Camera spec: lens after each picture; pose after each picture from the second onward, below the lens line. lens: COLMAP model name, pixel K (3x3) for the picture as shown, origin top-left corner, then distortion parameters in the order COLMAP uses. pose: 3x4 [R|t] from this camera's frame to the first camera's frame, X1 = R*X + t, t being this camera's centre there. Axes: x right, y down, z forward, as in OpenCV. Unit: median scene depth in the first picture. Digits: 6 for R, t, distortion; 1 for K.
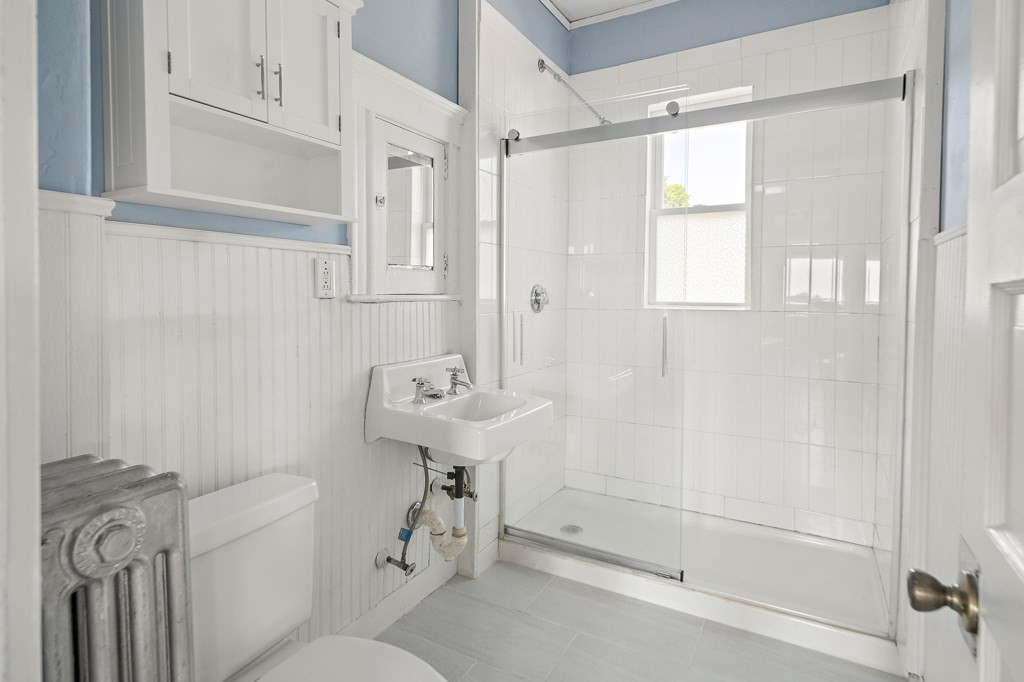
lens RADIAL K [[511.4, 0, 508.1], [0, 511.4, 313.1], [0, 0, 1]] dist [0.006837, -0.001228]
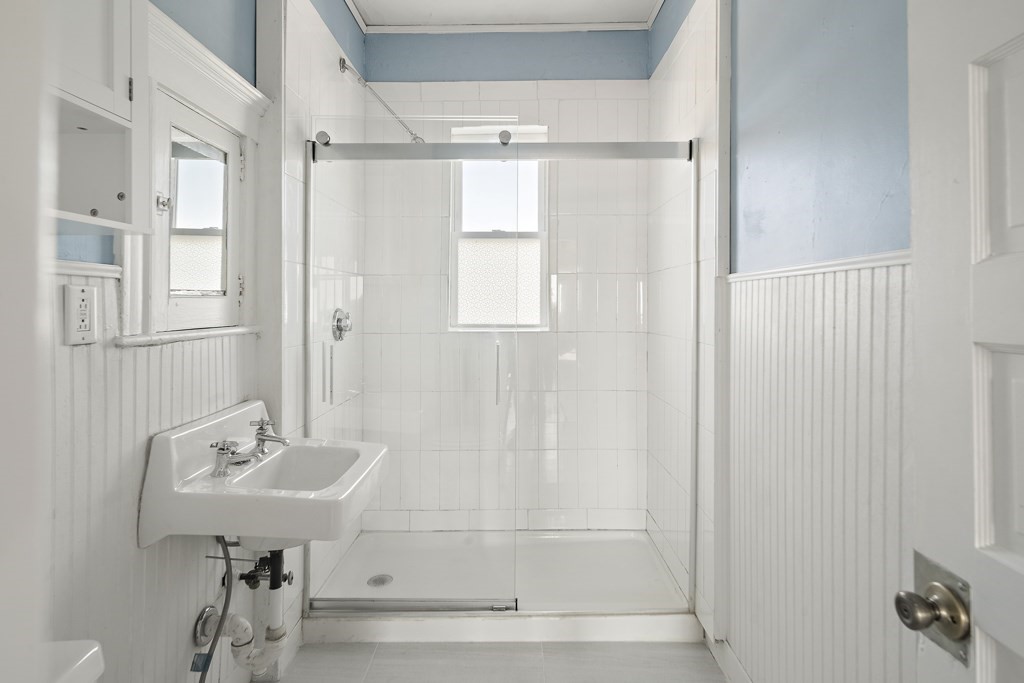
lens RADIAL K [[511.4, 0, 515.1], [0, 511.4, 308.0], [0, 0, 1]] dist [0.006837, -0.001228]
pose [[0.876788, -0.008780, 0.480797, -0.136218], [0.026535, 0.999193, -0.030143, -0.030386], [-0.480145, 0.039187, 0.876314, 0.110919]]
